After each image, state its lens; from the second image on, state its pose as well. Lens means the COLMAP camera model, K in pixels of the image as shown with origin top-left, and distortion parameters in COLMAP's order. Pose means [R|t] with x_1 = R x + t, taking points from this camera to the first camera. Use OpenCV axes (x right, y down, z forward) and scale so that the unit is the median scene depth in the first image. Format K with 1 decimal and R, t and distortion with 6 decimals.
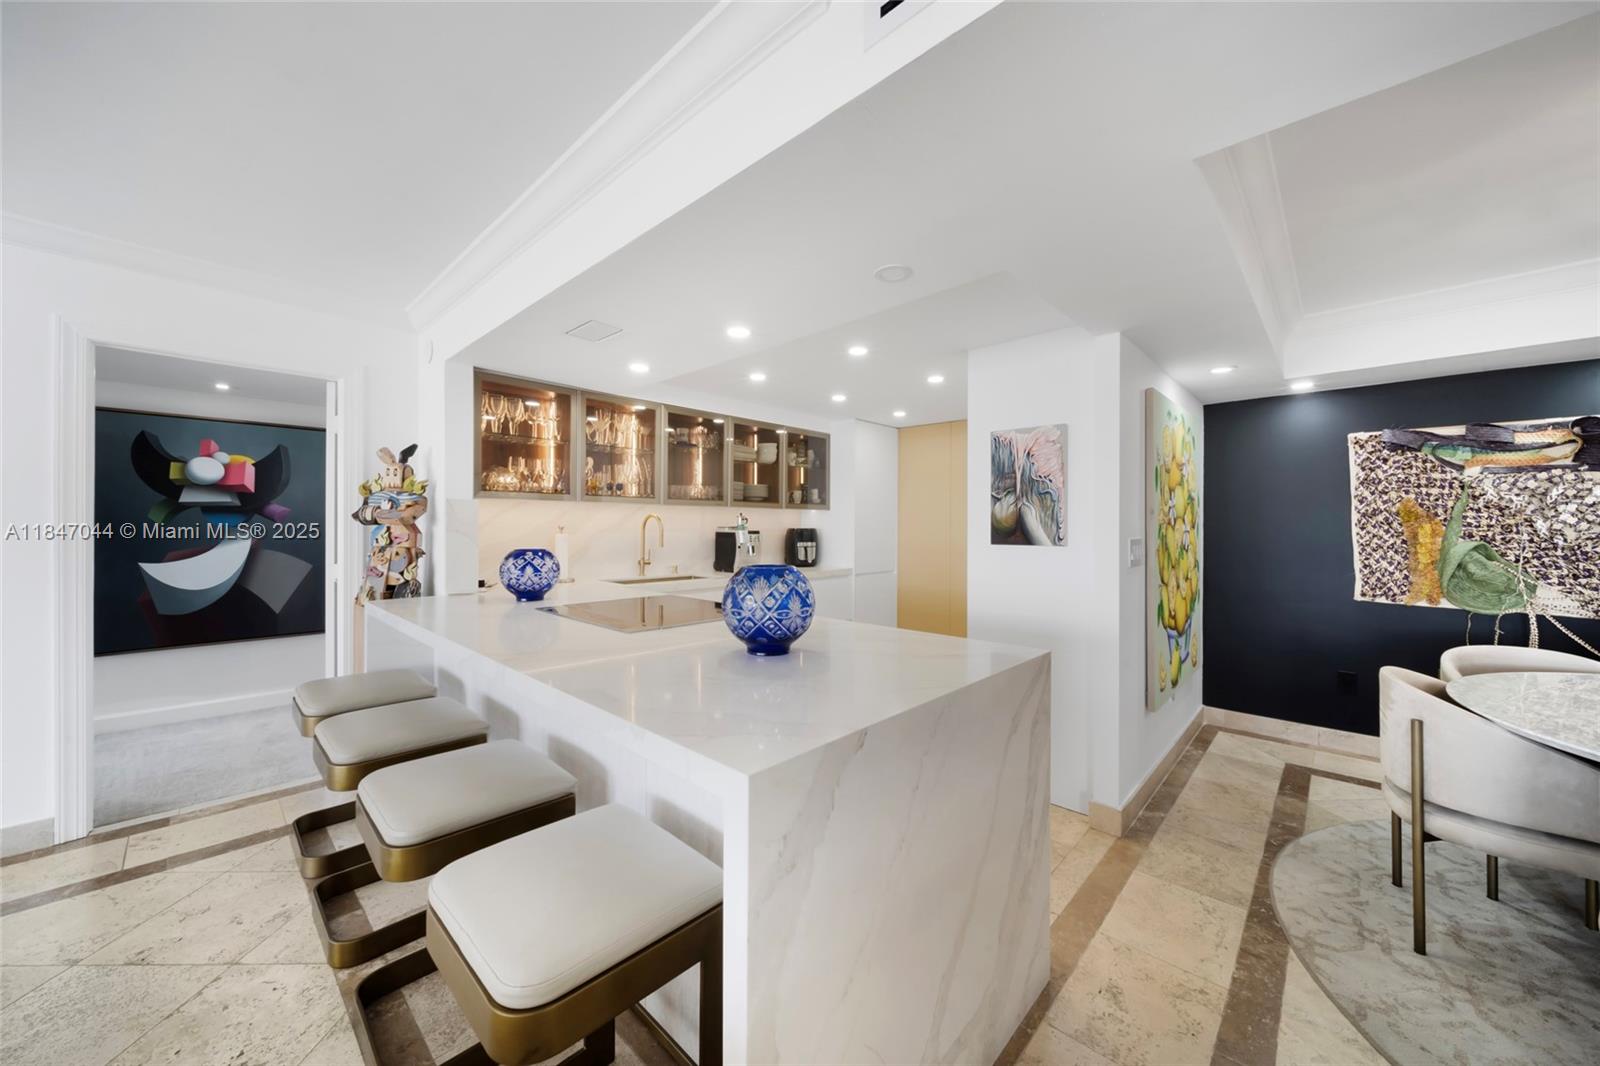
lens RADIAL K [[575.1, 0, 794.3], [0, 575.1, 525.4], [0, 0, 1]] dist [-0.002232, -0.001450]
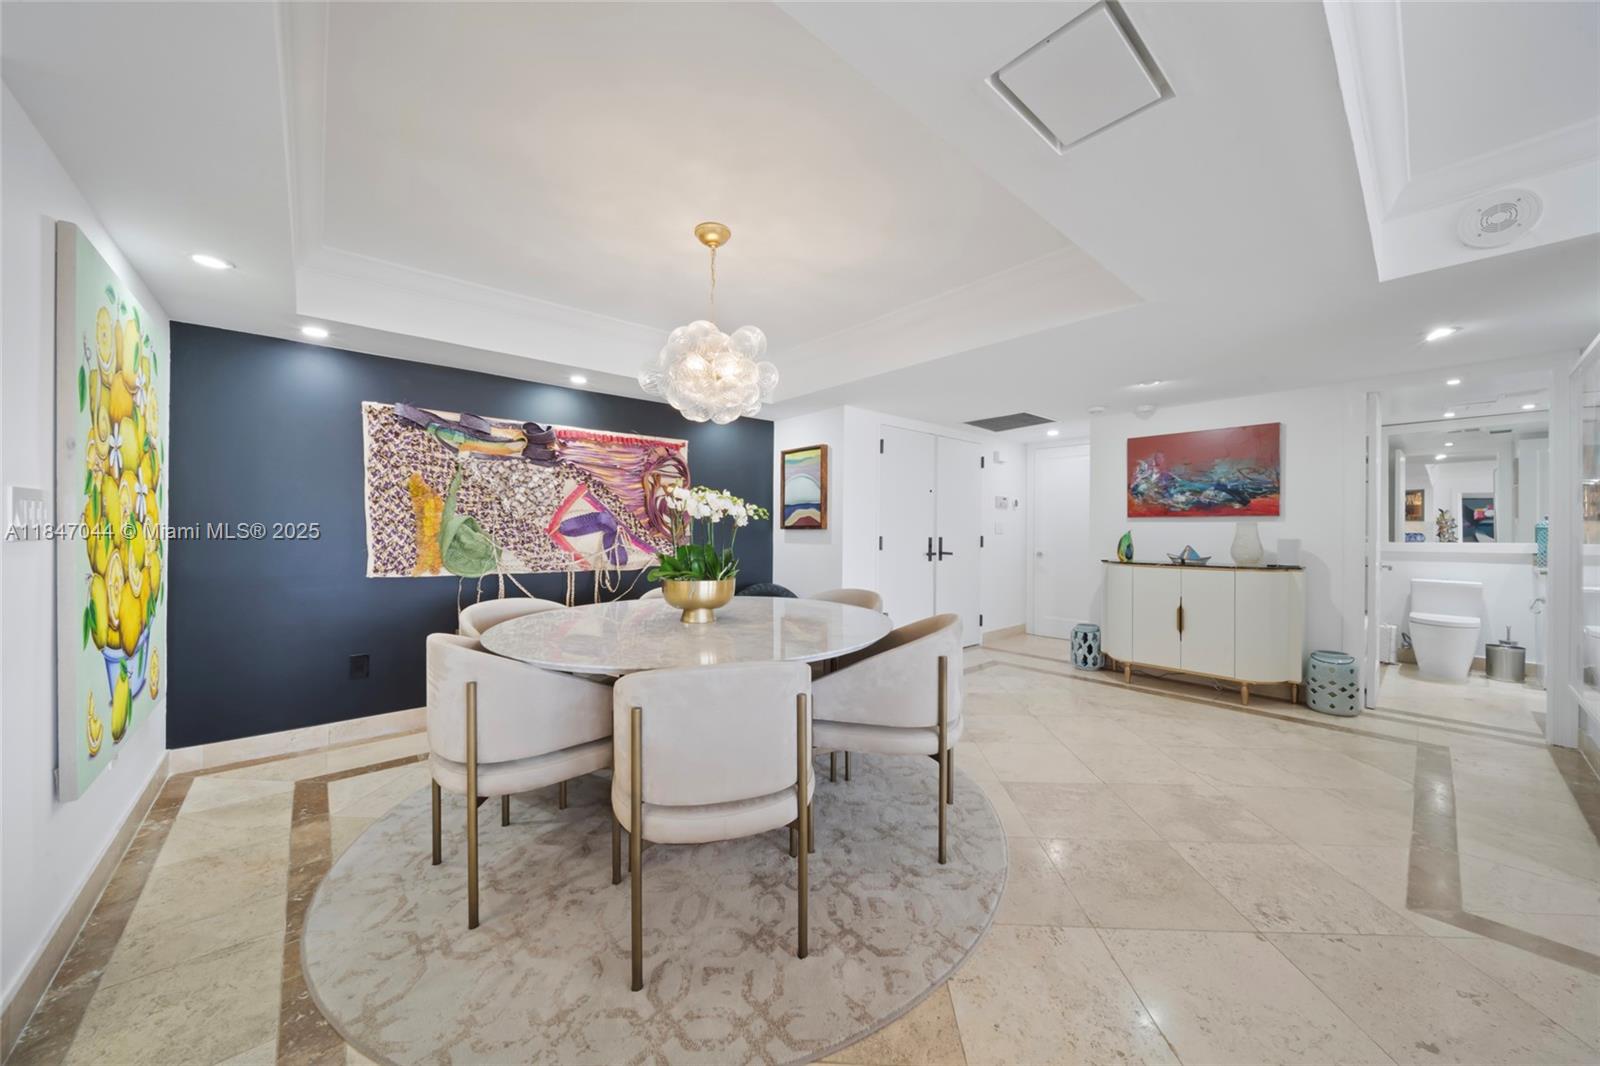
lens RADIAL K [[560.0, 0, 810.9], [0, 560.0, 529.4], [0, 0, 1]] dist [0.002104, -0.000483]
pose [[0.080412, -0.001762, 0.996760, 0.125876], [-0.008393, 0.999962, 0.002445, 0.047750], [-0.996726, -0.008563, 0.080394, 0.219704]]
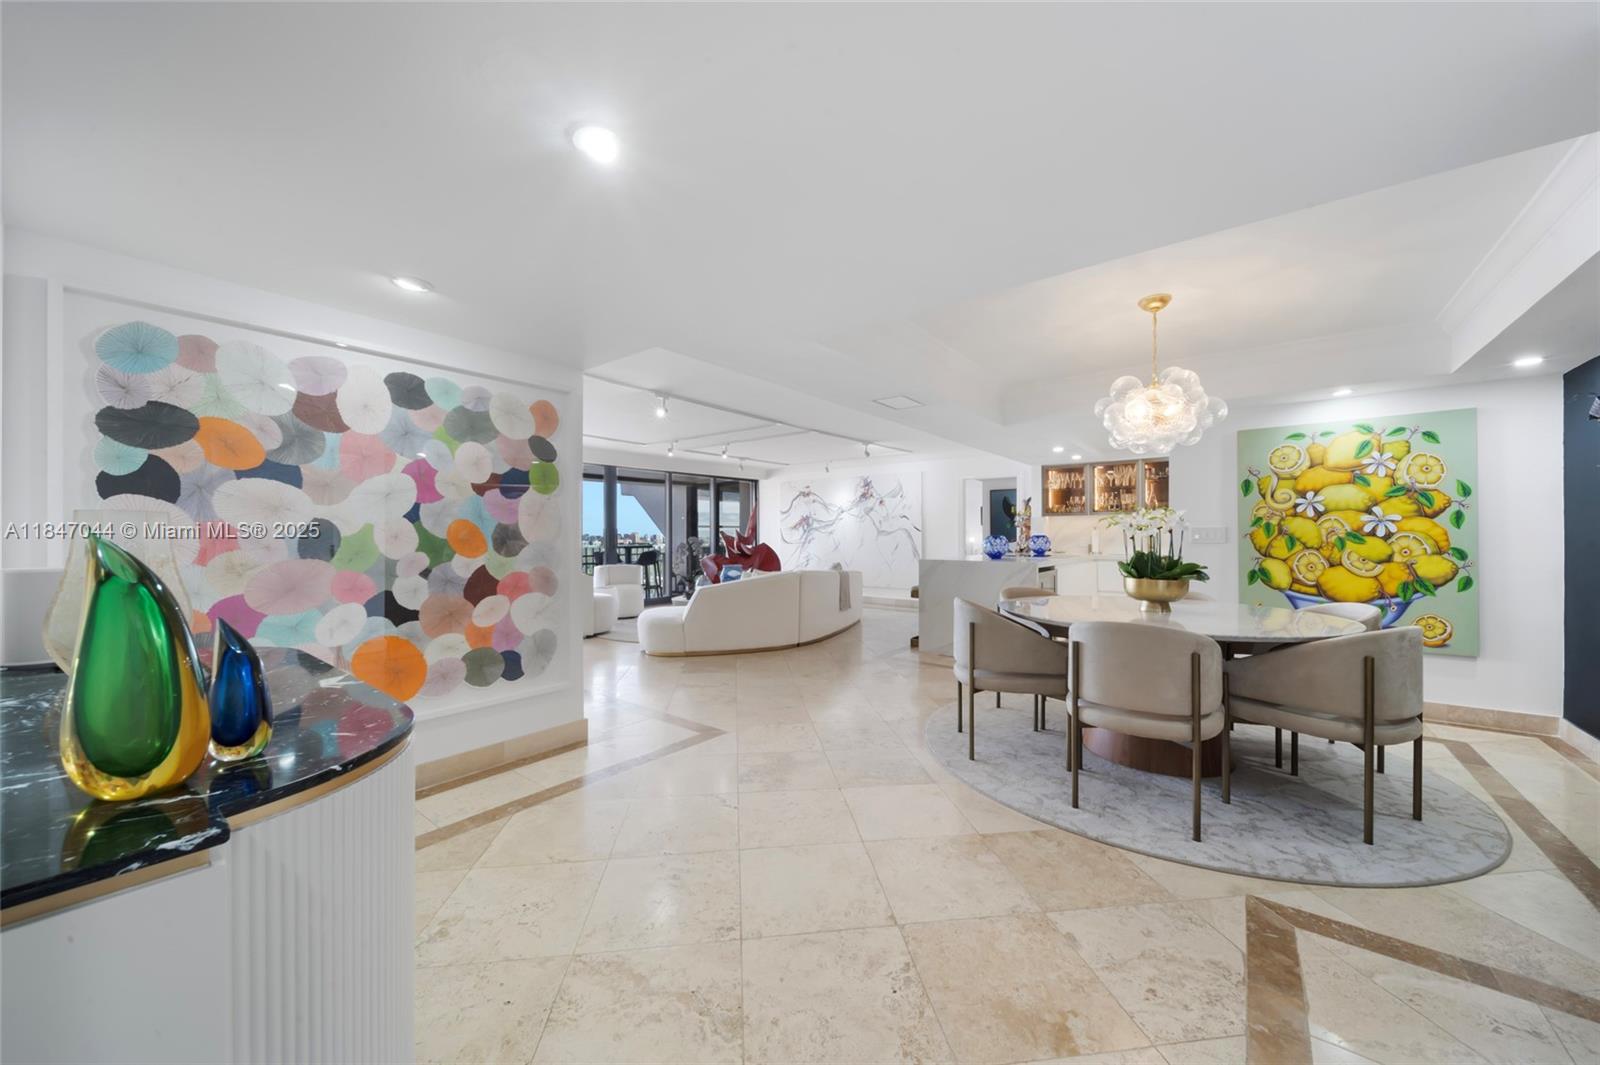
lens RADIAL K [[560.0, 0, 805.4], [0, 560.0, 536.0], [0, 0, 1]] dist [0.002104, -0.000483]
pose [[0.094746, -0.003071, -0.995497, 1.890646], [0.003265, 0.999991, -0.002775, 0.044785], [0.995496, -0.002988, 0.094755, -0.302069]]
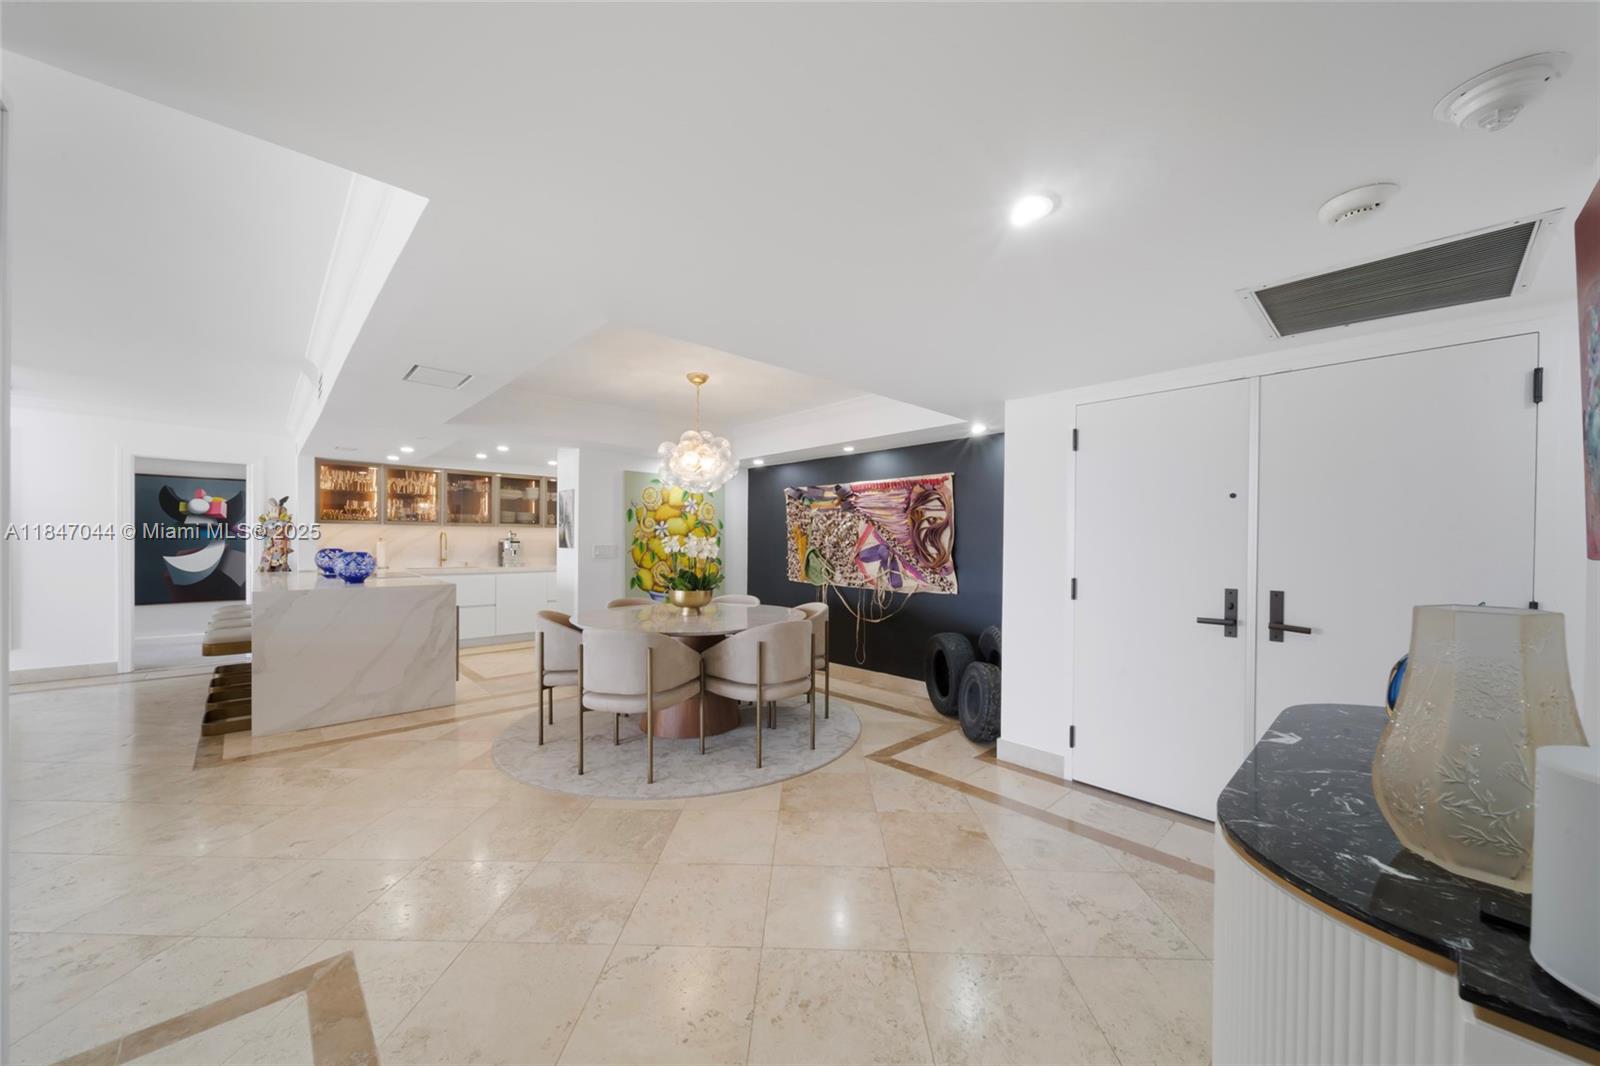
lens RADIAL K [[575.1, 0, 797.5], [0, 575.1, 546.4], [0, 0, 1]] dist [-0.002232, -0.001450]
pose [[0.998536, 0.005085, -0.053849, 1.251280], [-0.004393, 0.999906, 0.012952, -0.000905], [0.053909, -0.012696, 0.998465, -0.922515]]
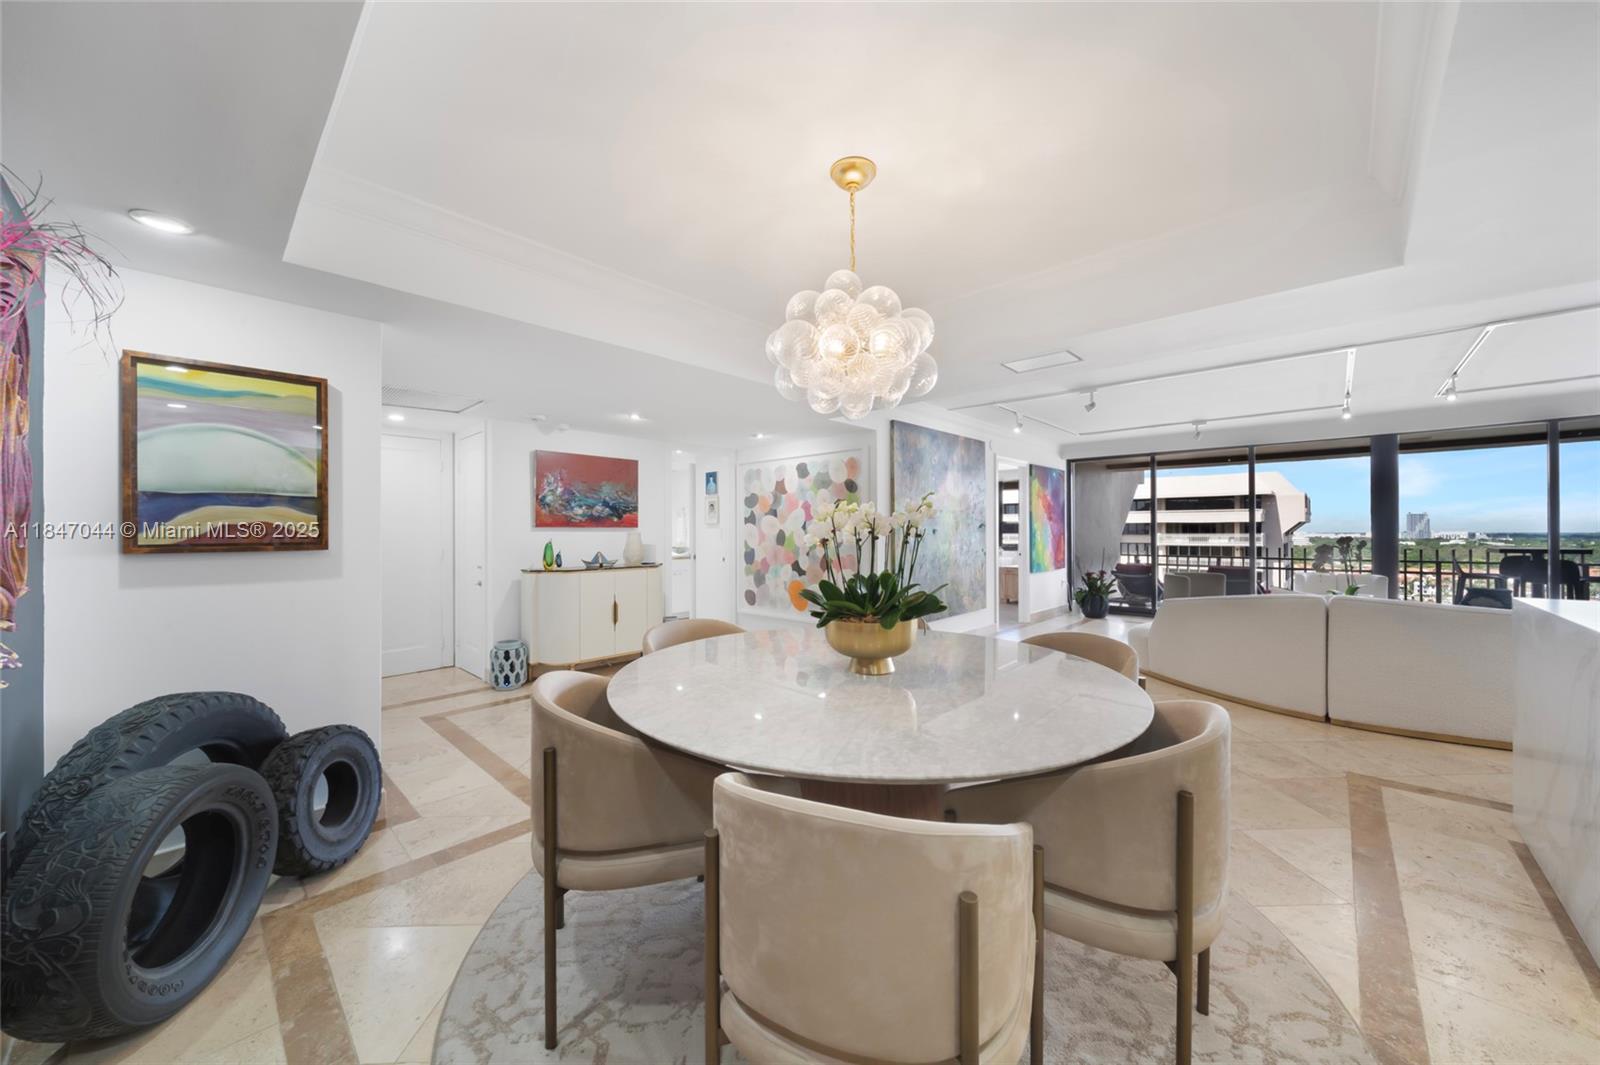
lens RADIAL K [[560.0, 0, 809.0], [0, 560.0, 541.4], [0, 0, 1]] dist [0.002104, -0.000483]
pose [[-0.999837, 0.002793, -0.017813, 0.994575], [0.002515, 0.999874, 0.015645, 0.028161], [0.017854, 0.015598, -0.999719, 1.060441]]
